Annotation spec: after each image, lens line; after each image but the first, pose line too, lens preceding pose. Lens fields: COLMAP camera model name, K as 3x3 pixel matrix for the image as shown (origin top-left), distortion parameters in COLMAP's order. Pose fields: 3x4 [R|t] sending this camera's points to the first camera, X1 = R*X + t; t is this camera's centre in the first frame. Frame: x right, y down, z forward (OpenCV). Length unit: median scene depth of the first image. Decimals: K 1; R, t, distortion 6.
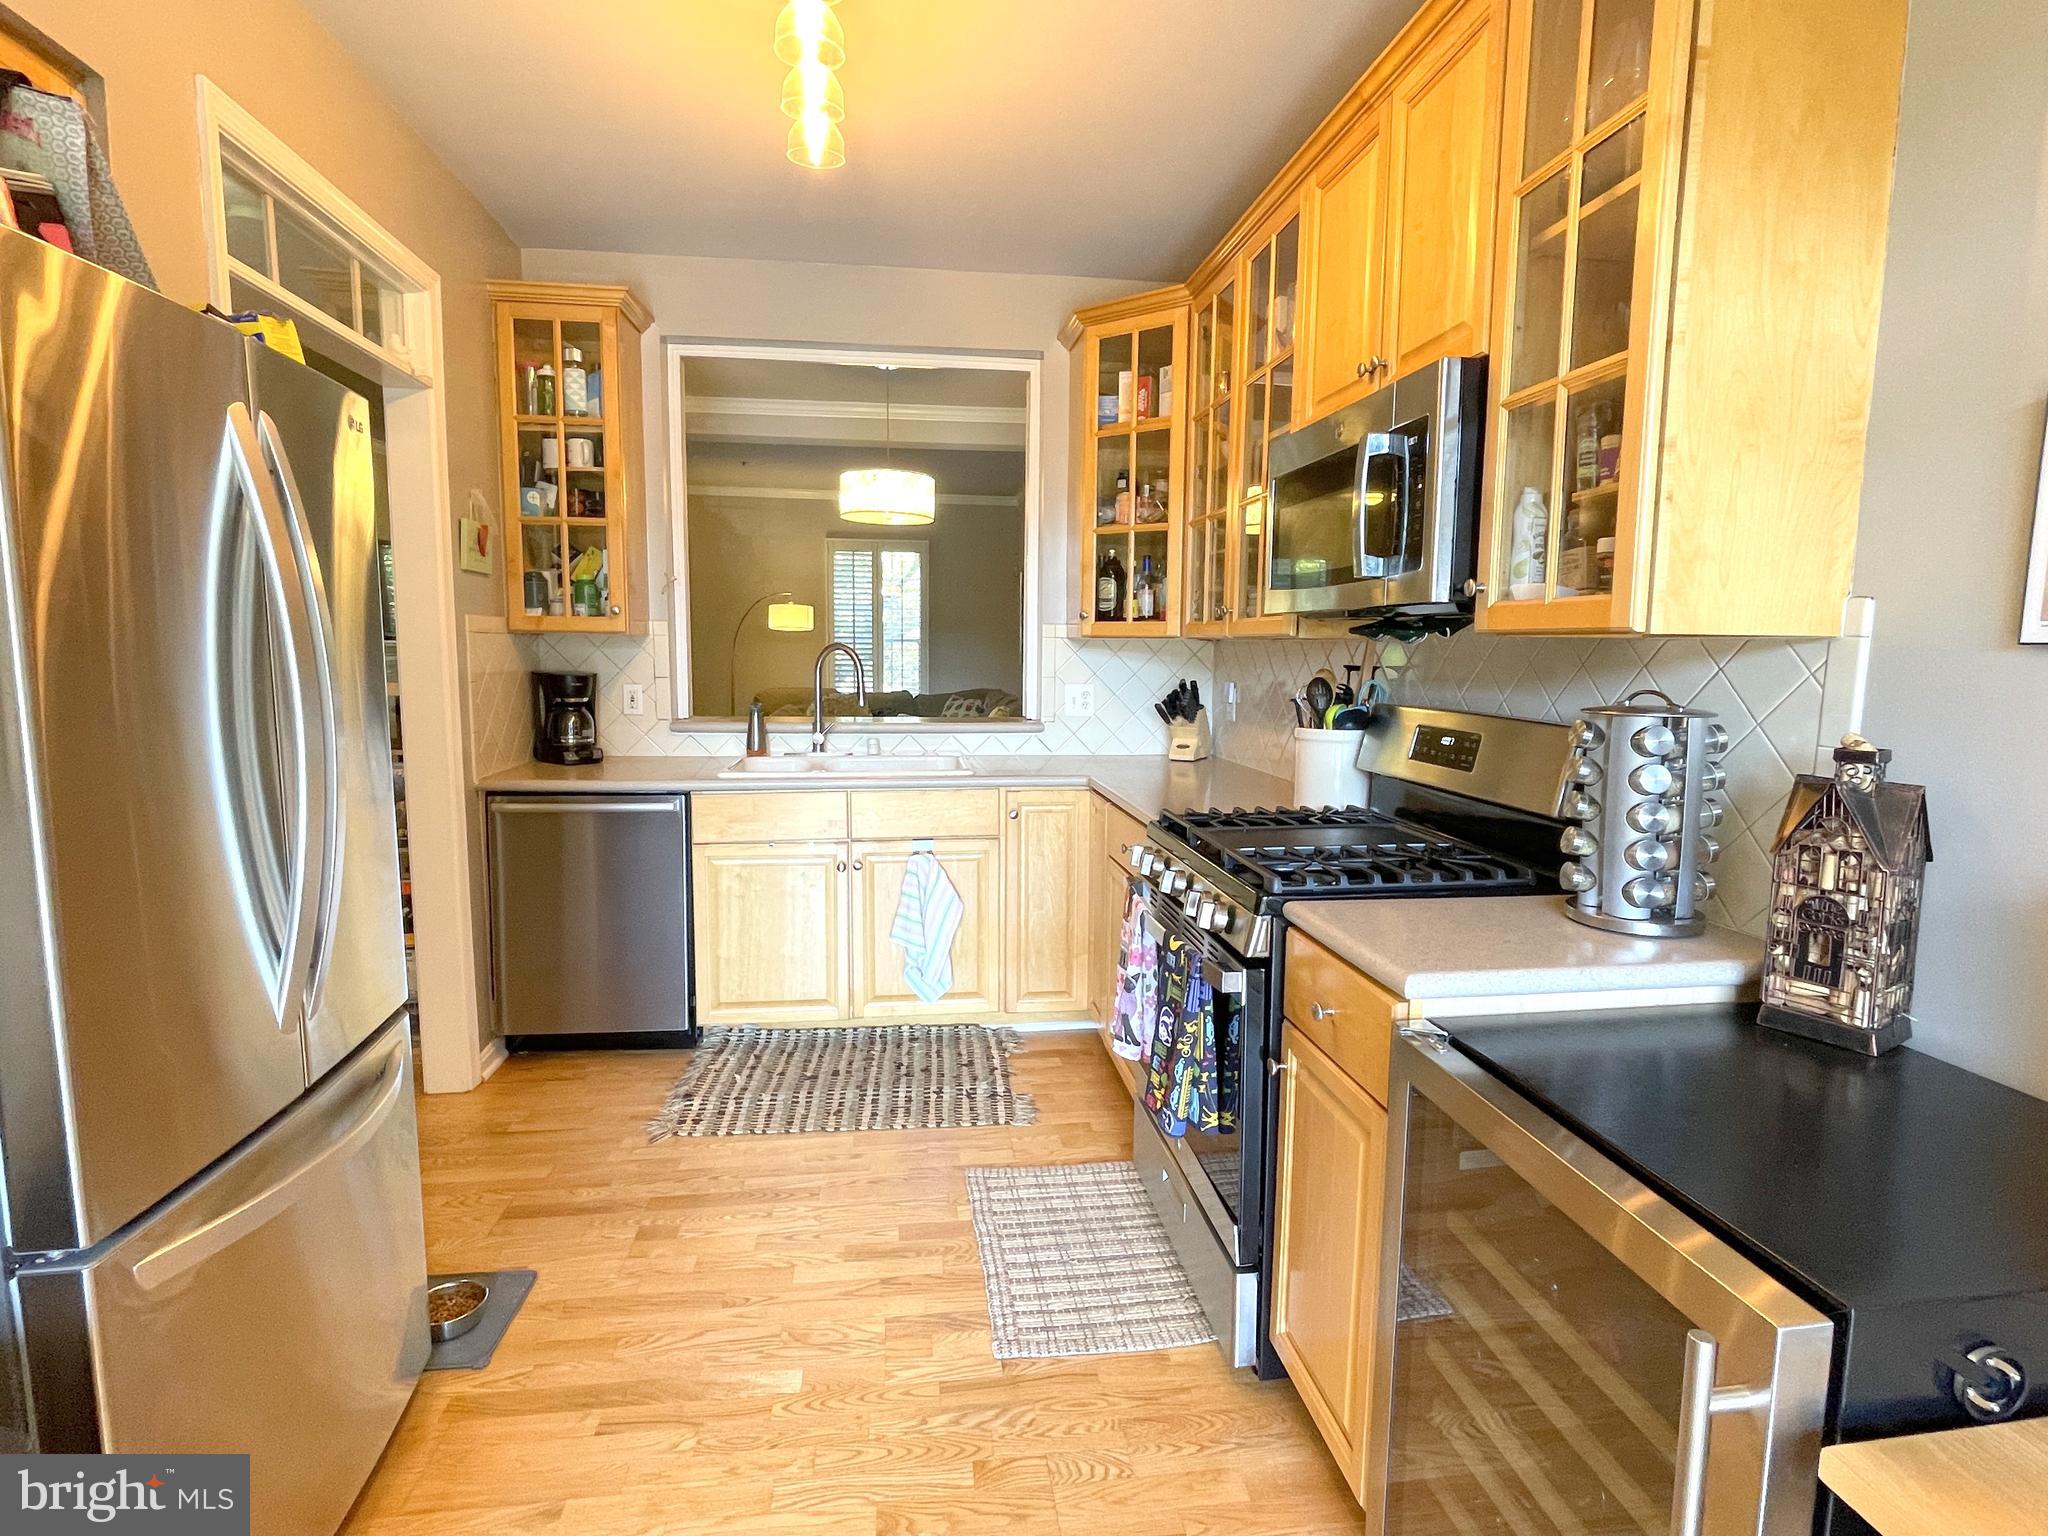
lens RADIAL K [[1021.4, 0, 1026.1], [0, 1021.4, 766.2], [0, 0, 1]] dist [-0.008260, 0.003253]
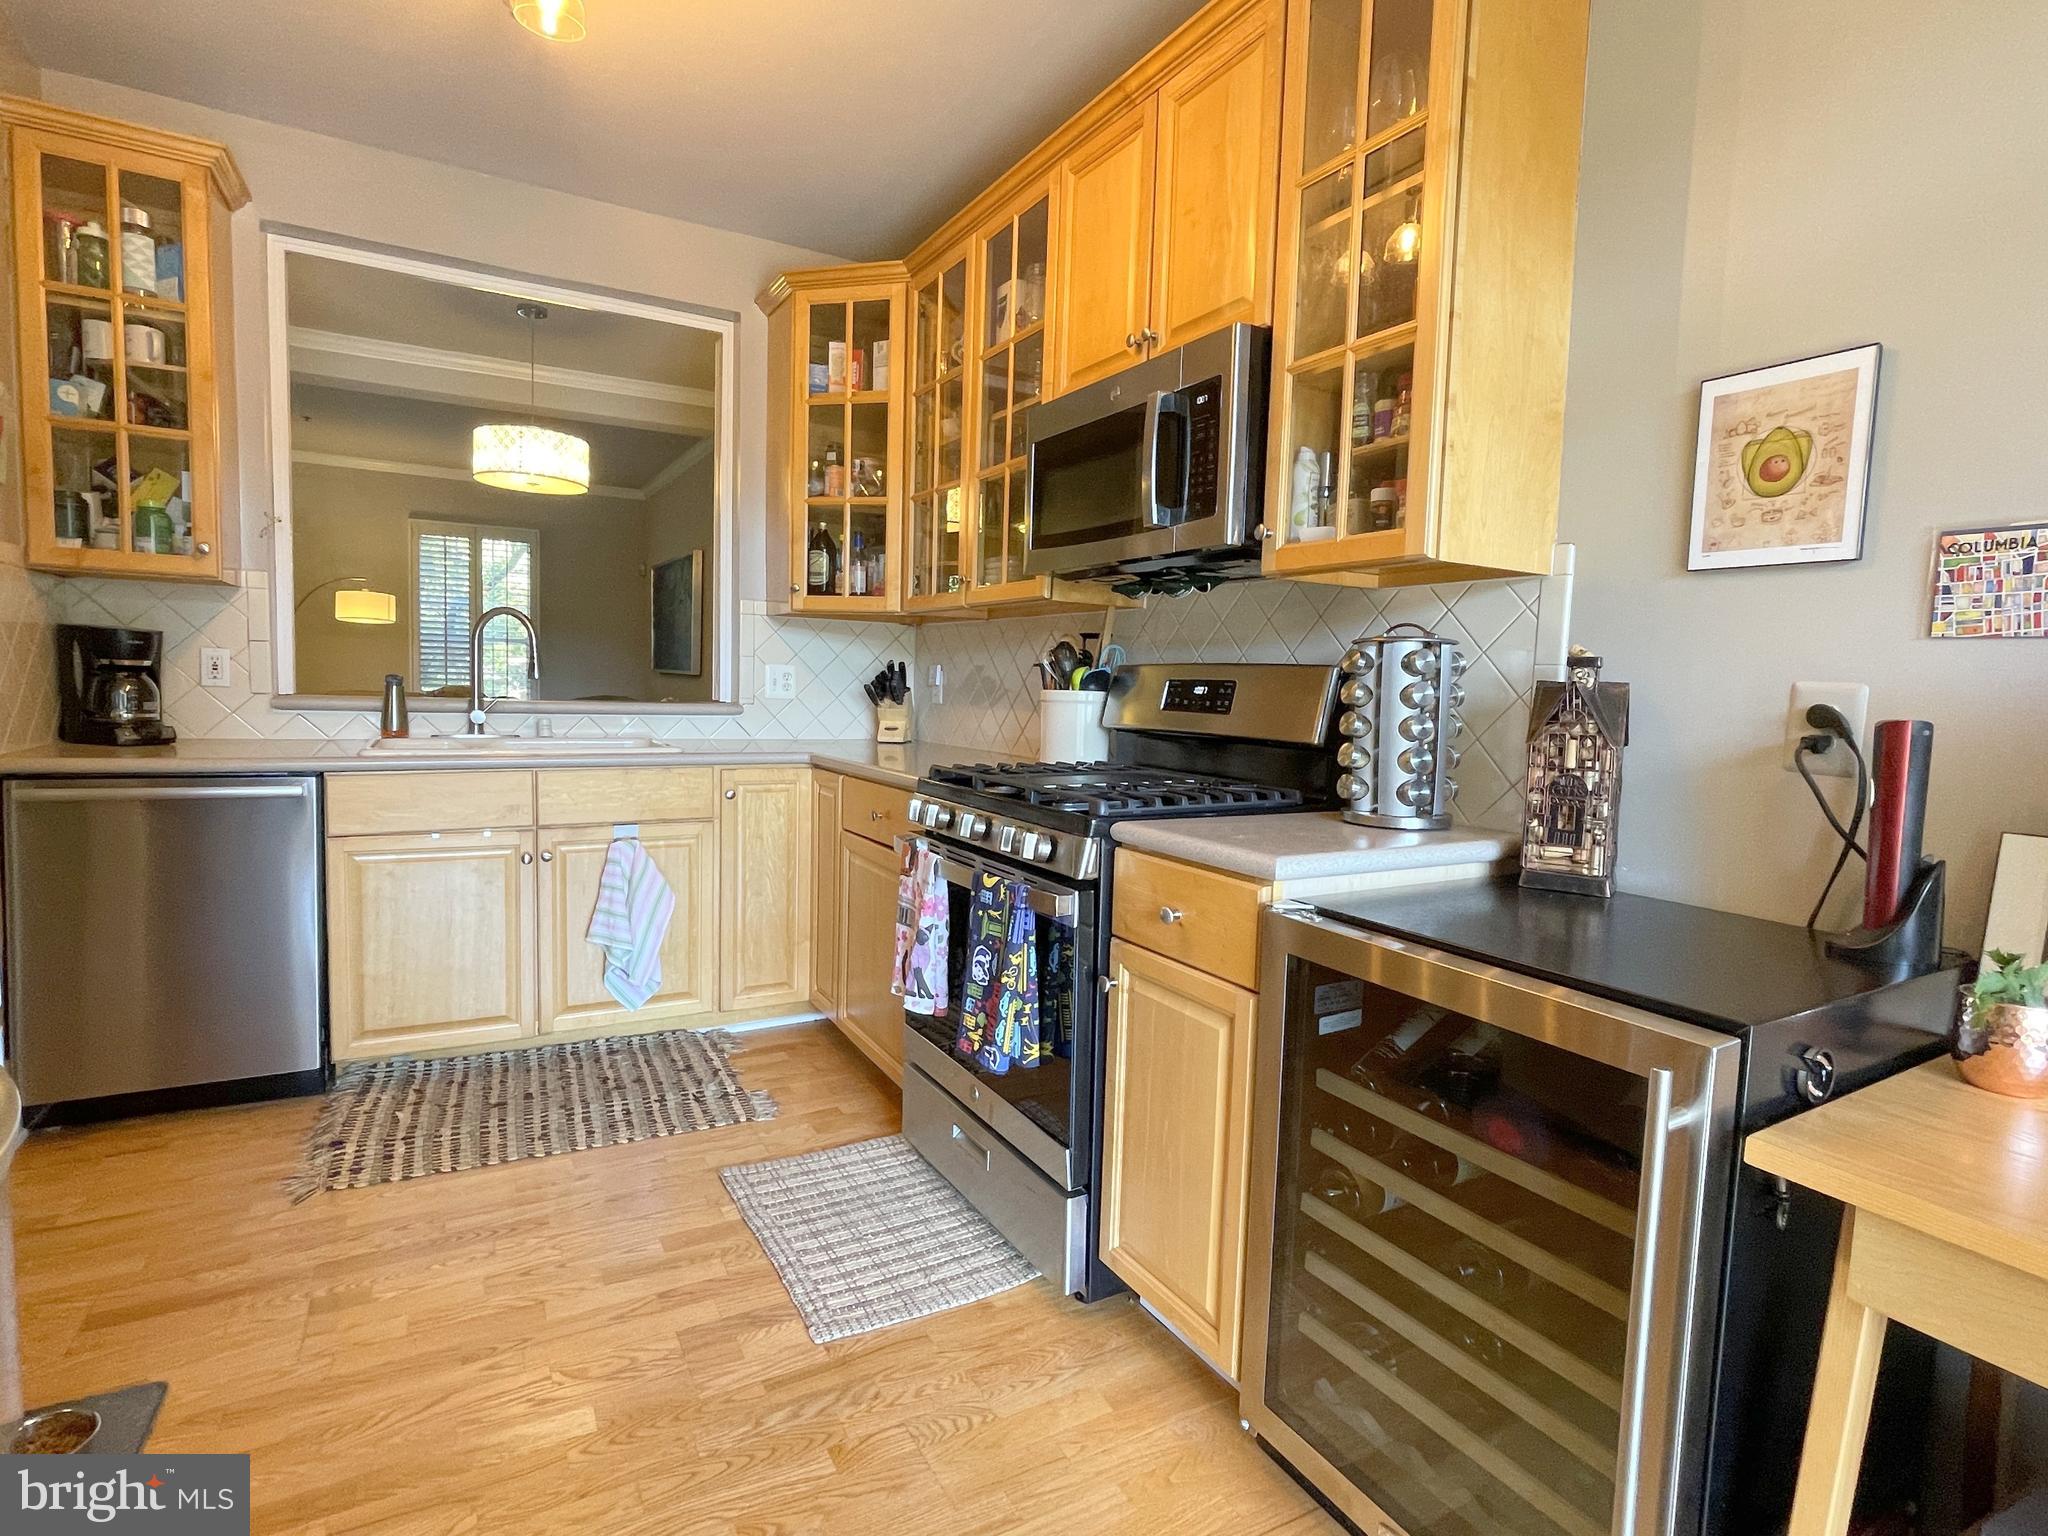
lens RADIAL K [[1021.4, 0, 1032.0], [0, 1021.4, 762.9], [0, 0, 1]] dist [-0.008260, 0.003253]
pose [[0.926468, -0.011851, 0.376188, -0.173946], [0.022782, 0.999437, -0.024622, 0.078579], [-0.375684, 0.031382, 0.926216, 0.056770]]
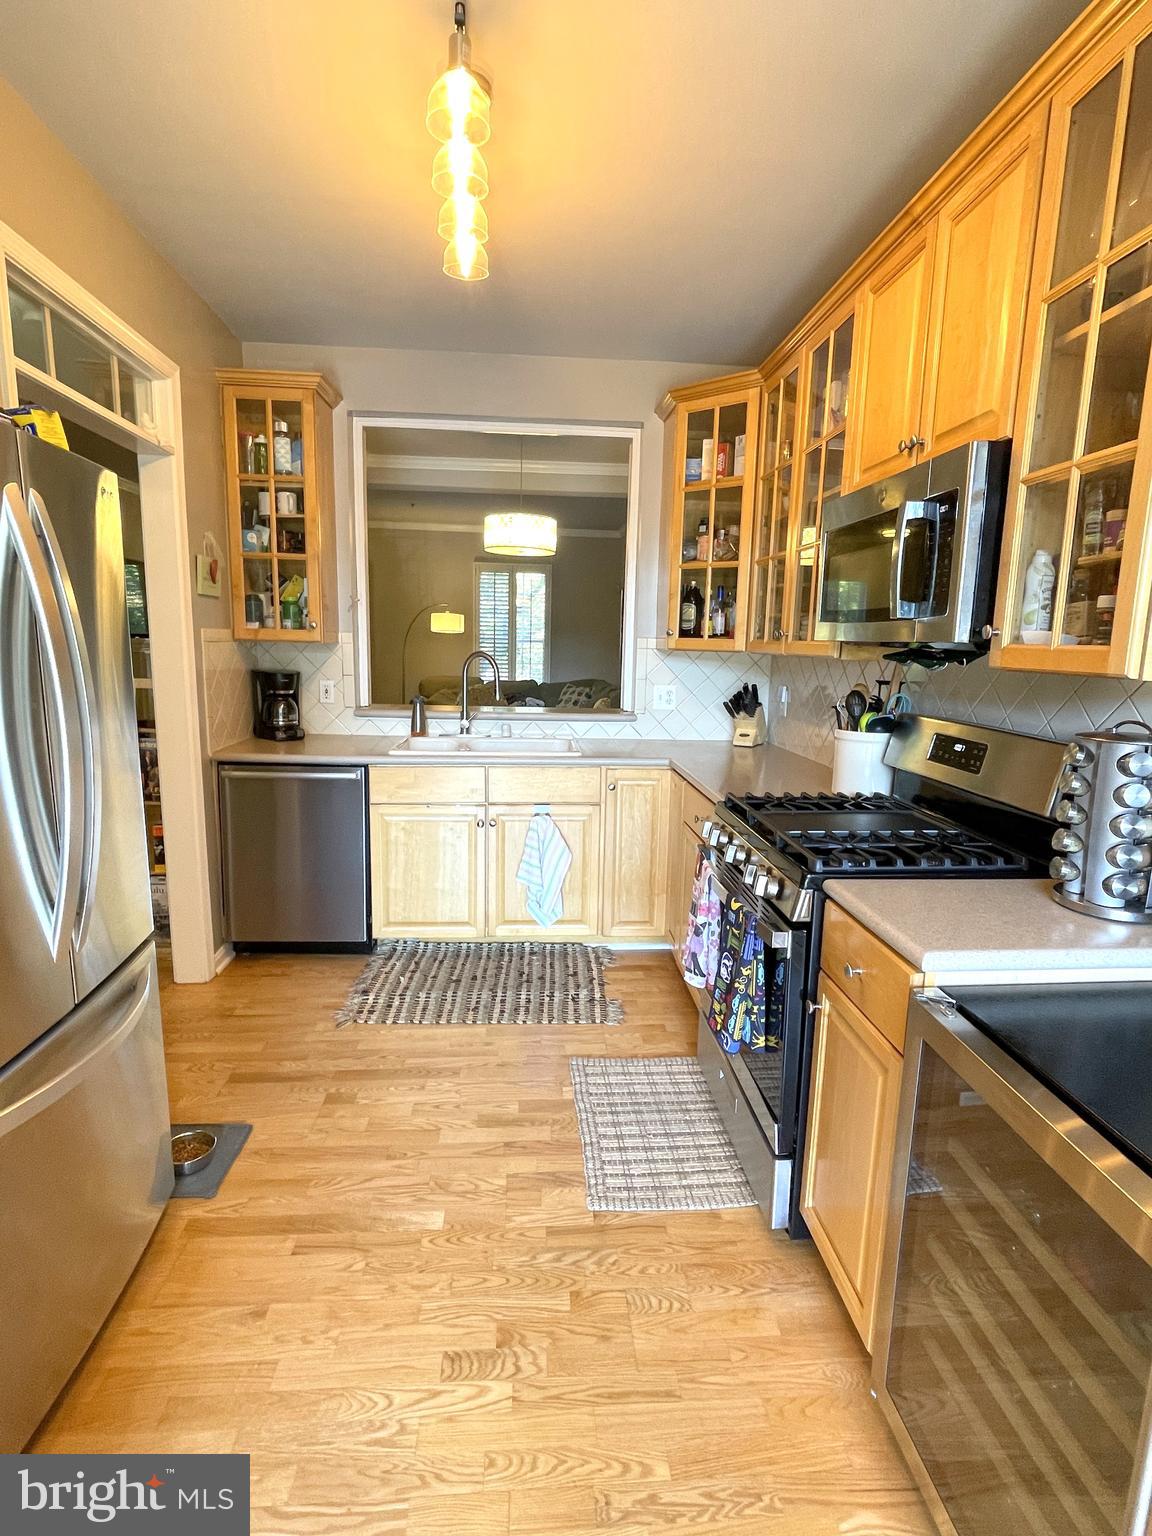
lens RADIAL K [[766.0, 0, 581.7], [0, 766.0, 775.3], [0, 0, 1]] dist [-0.008260, 0.003253]
pose [[0.998381, 0.022835, -0.052088, -0.000296], [-0.019888, 0.998209, 0.056425, -0.035793], [0.053283, -0.055298, 0.997047, 0.037016]]
